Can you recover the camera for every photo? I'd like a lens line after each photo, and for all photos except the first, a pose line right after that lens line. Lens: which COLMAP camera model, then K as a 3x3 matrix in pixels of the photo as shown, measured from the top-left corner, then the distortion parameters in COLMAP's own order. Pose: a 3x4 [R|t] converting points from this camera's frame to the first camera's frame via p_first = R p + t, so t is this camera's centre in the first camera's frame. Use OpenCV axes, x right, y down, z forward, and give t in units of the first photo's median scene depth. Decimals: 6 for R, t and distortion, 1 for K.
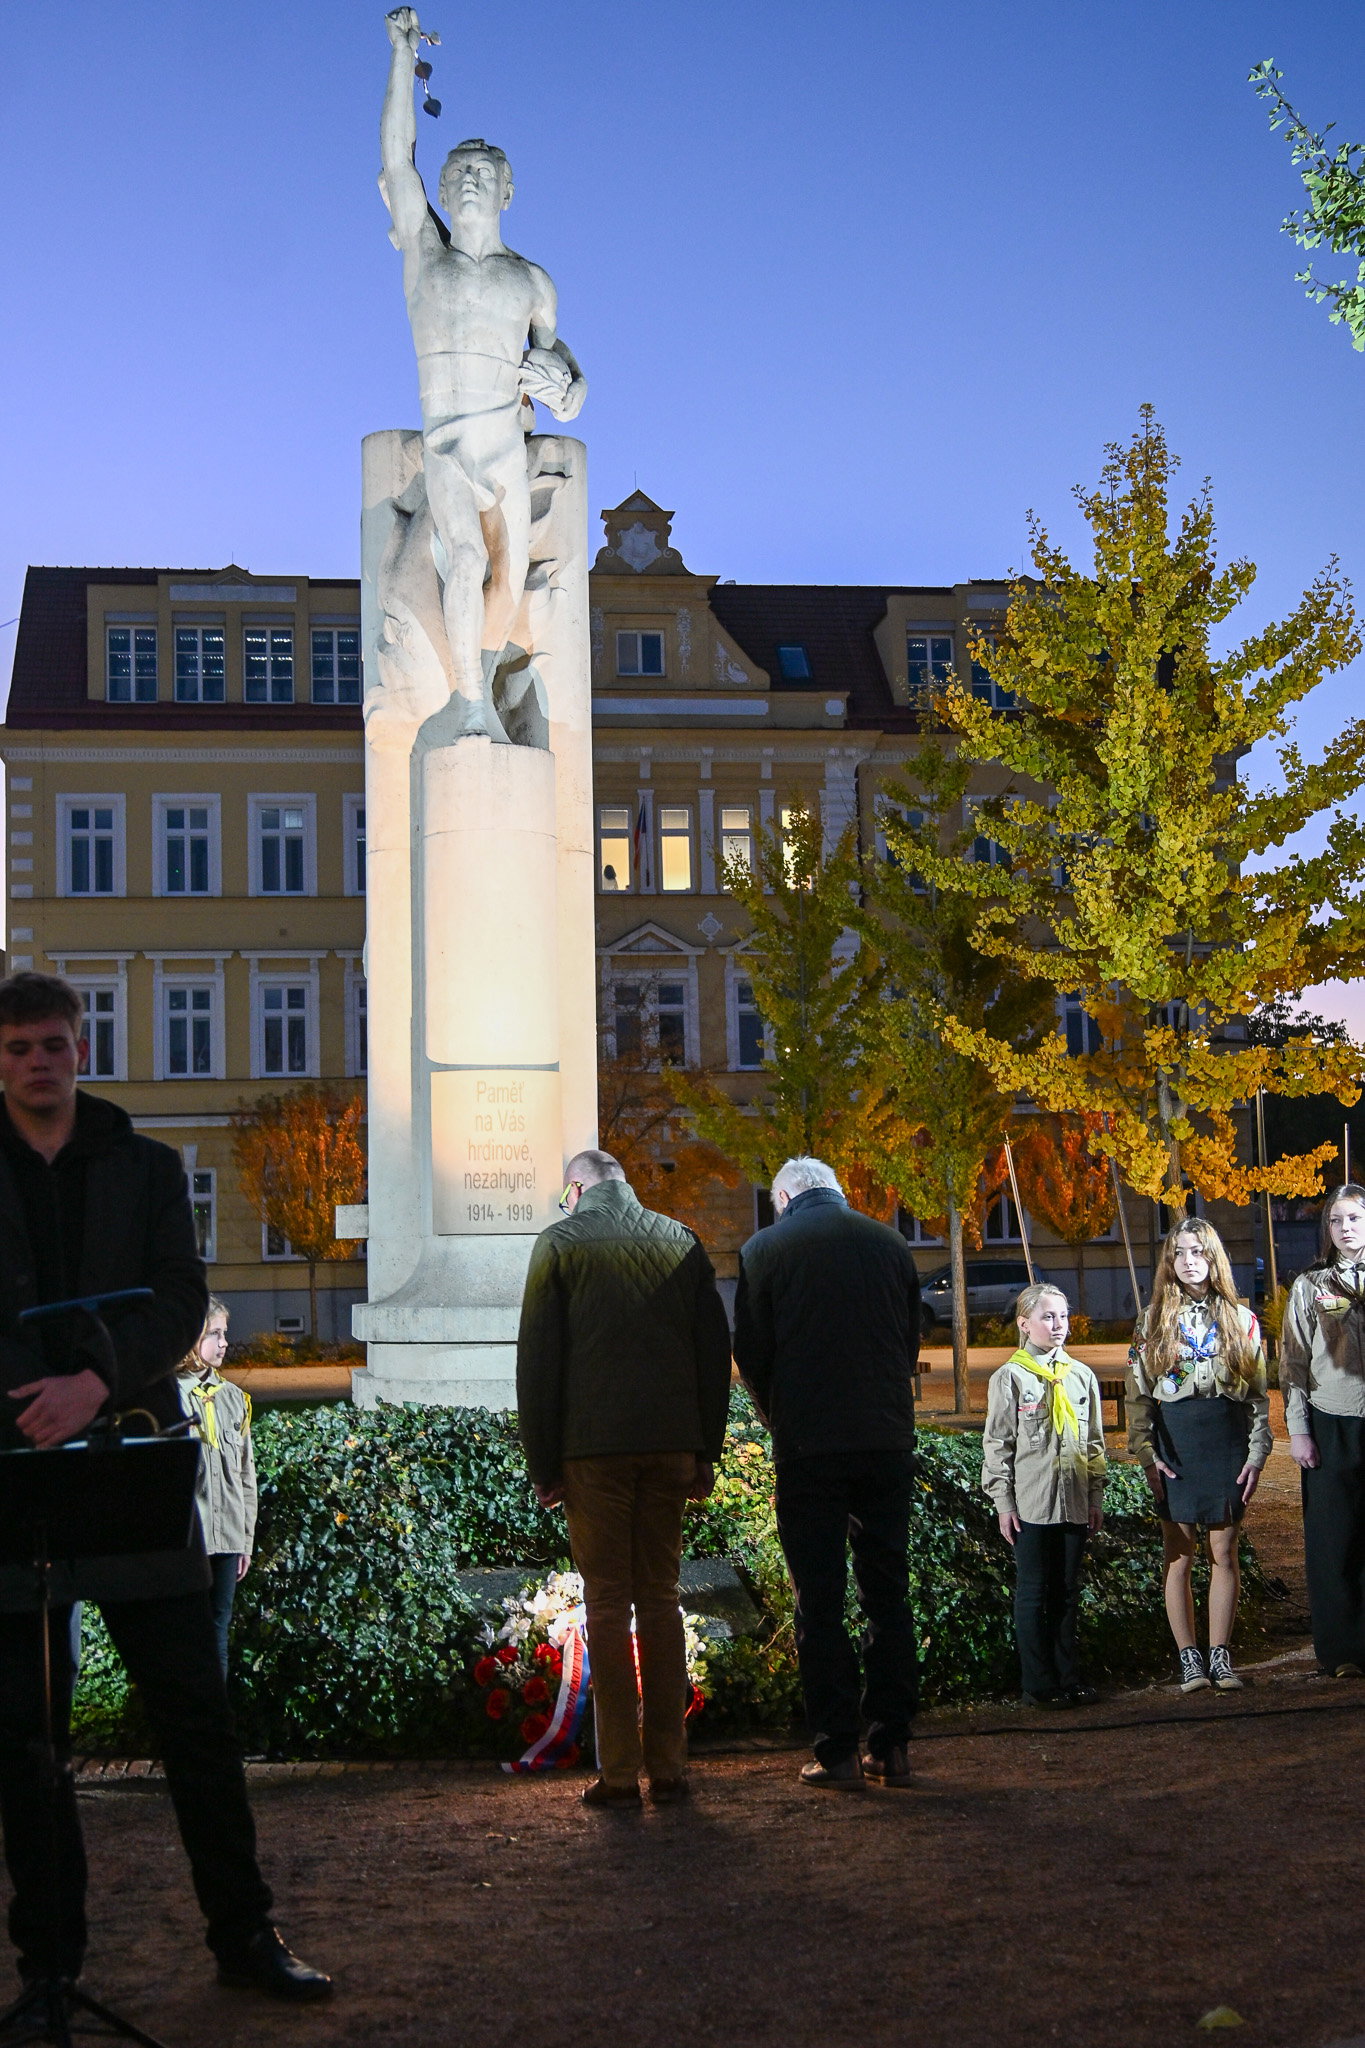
lens RADIAL K [[2449.0, 0, 676.3], [0, 2449.0, 883.5], [0, 0, 1]] dist [-0.012584, 0.011172]
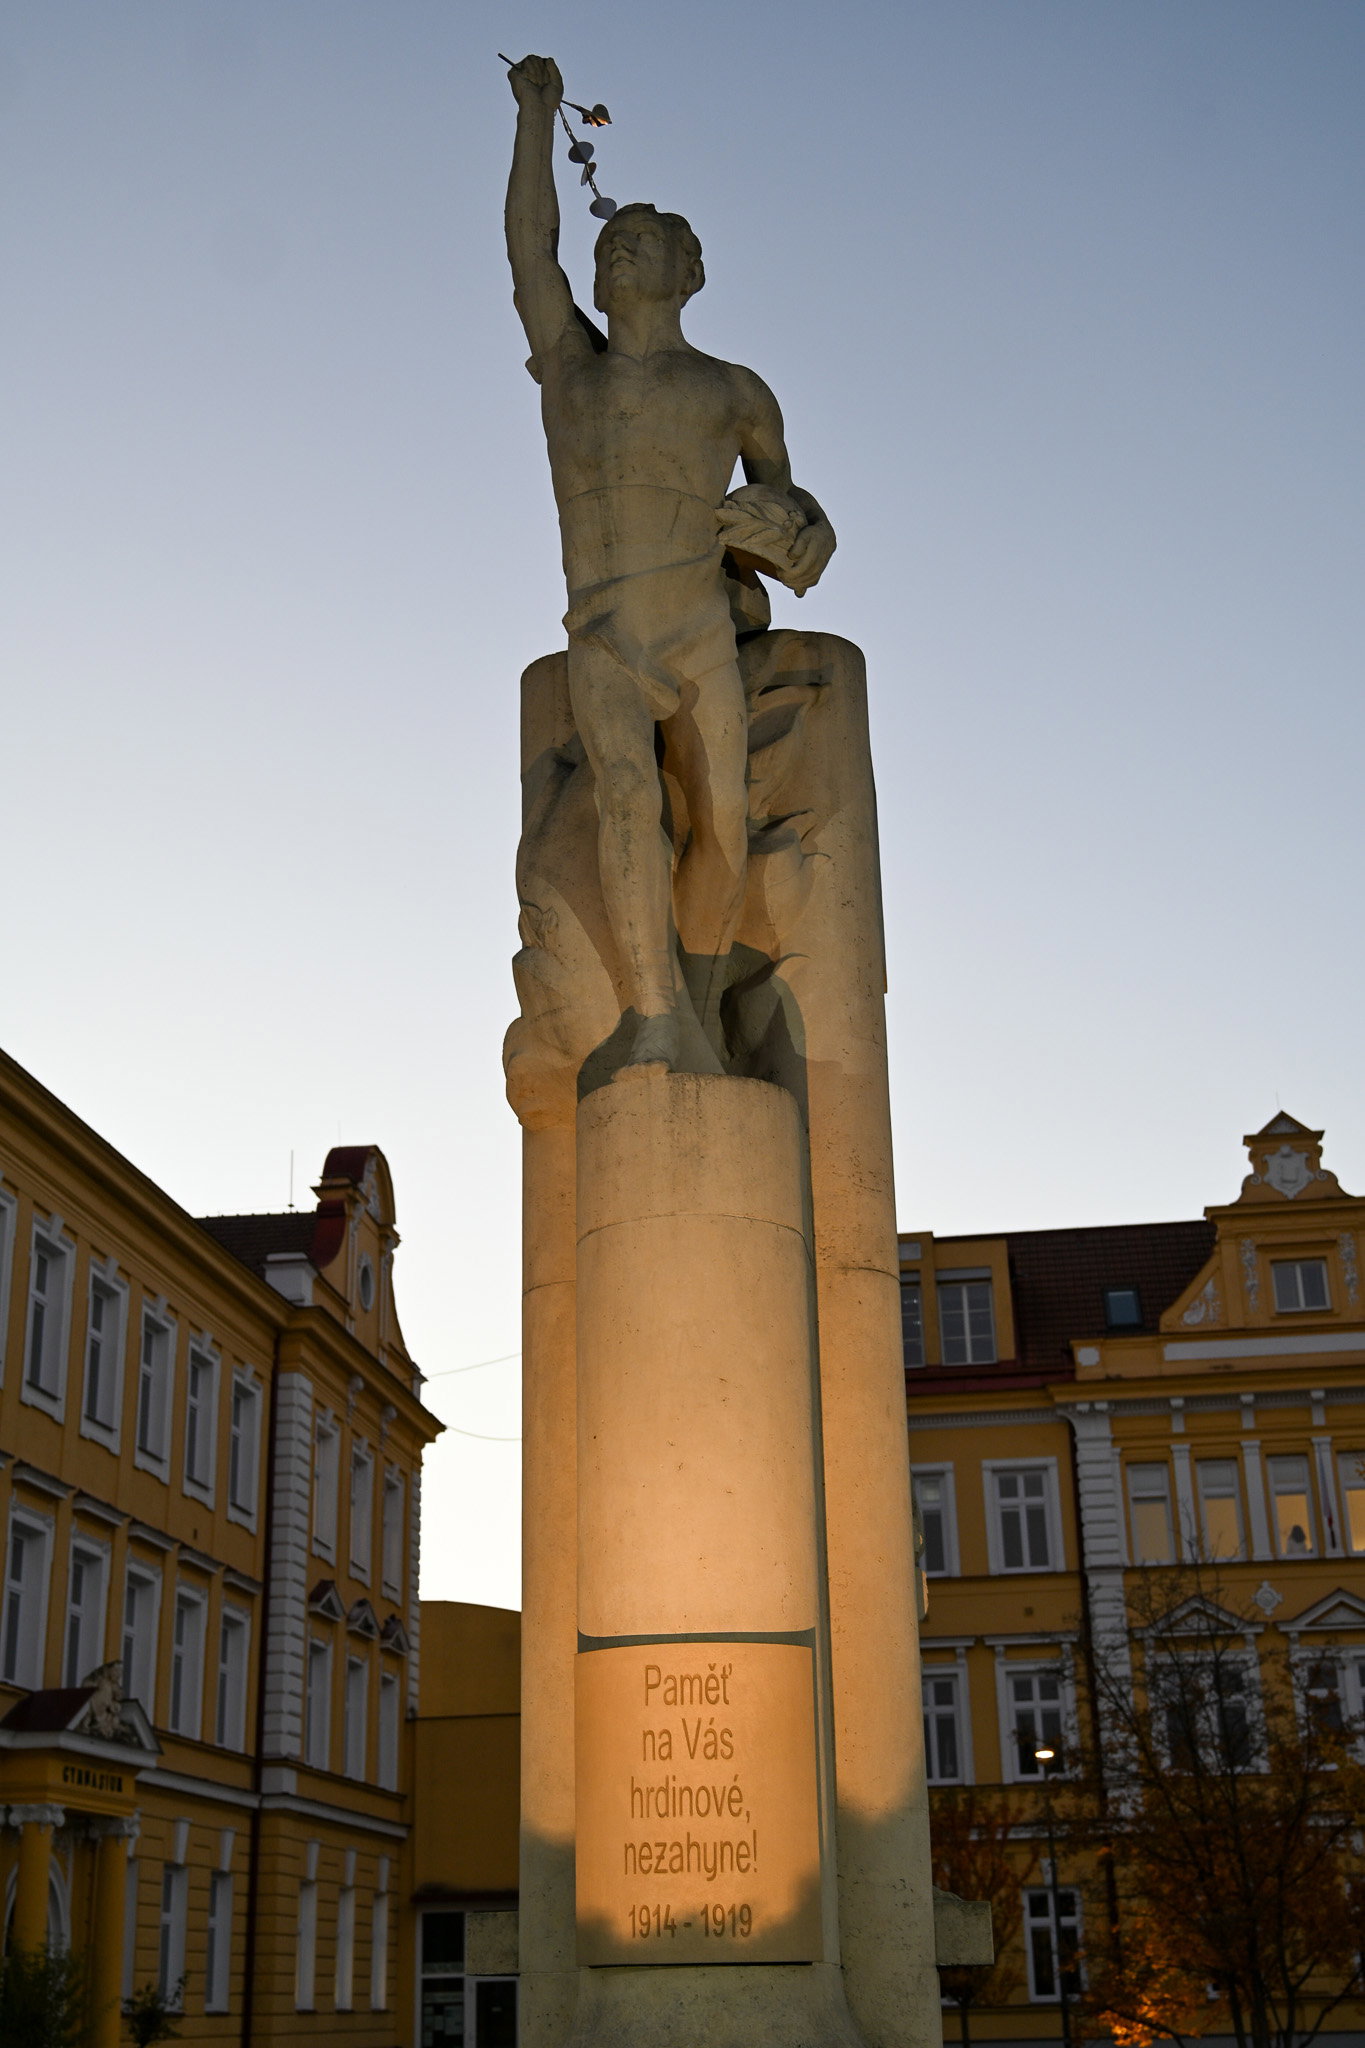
lens RADIAL K [[2487.8, 0, 683.4], [0, 2487.8, 986.3], [0, 0, 1]] dist [0.005403, 0.013536]
pose [[0.961926, -0.104210, -0.252663, 0.048939], [0.042525, 0.970264, -0.238283, 0.039331], [0.269981, 0.218466, 0.937754, 0.266265]]
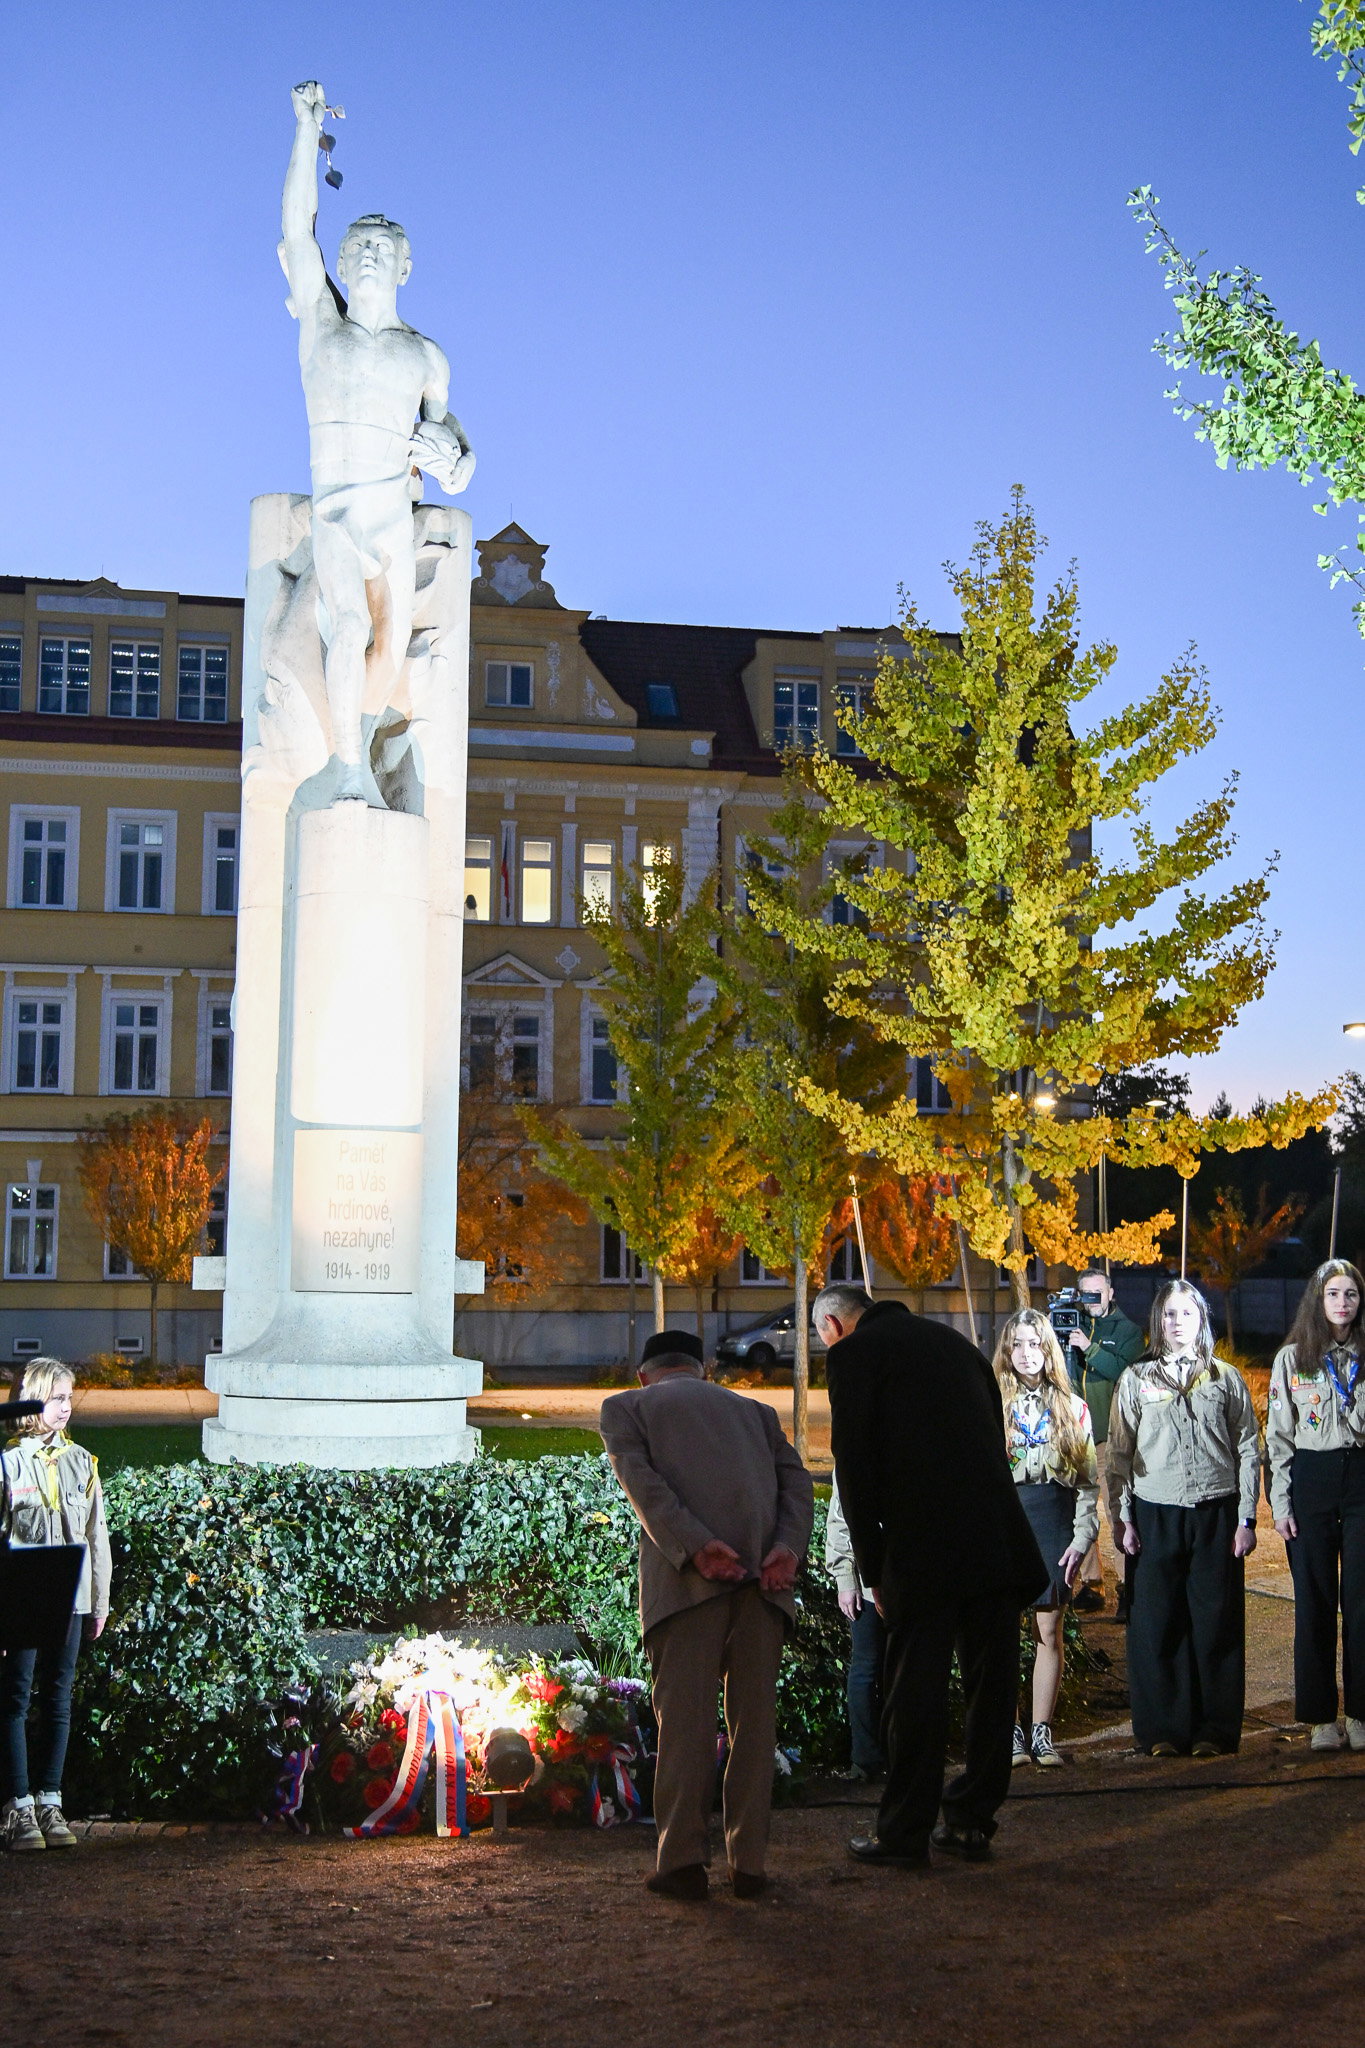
lens RADIAL K [[2443.5, 0, 673.8], [0, 2443.5, 886.0], [0, 0, 1]] dist [0.001467, -0.018161]
pose [[0.997617, 0.039690, 0.056438, -0.002810], [-0.039091, 0.999167, -0.011683, -0.011058], [-0.056854, 0.009449, 0.998338, -0.012855]]
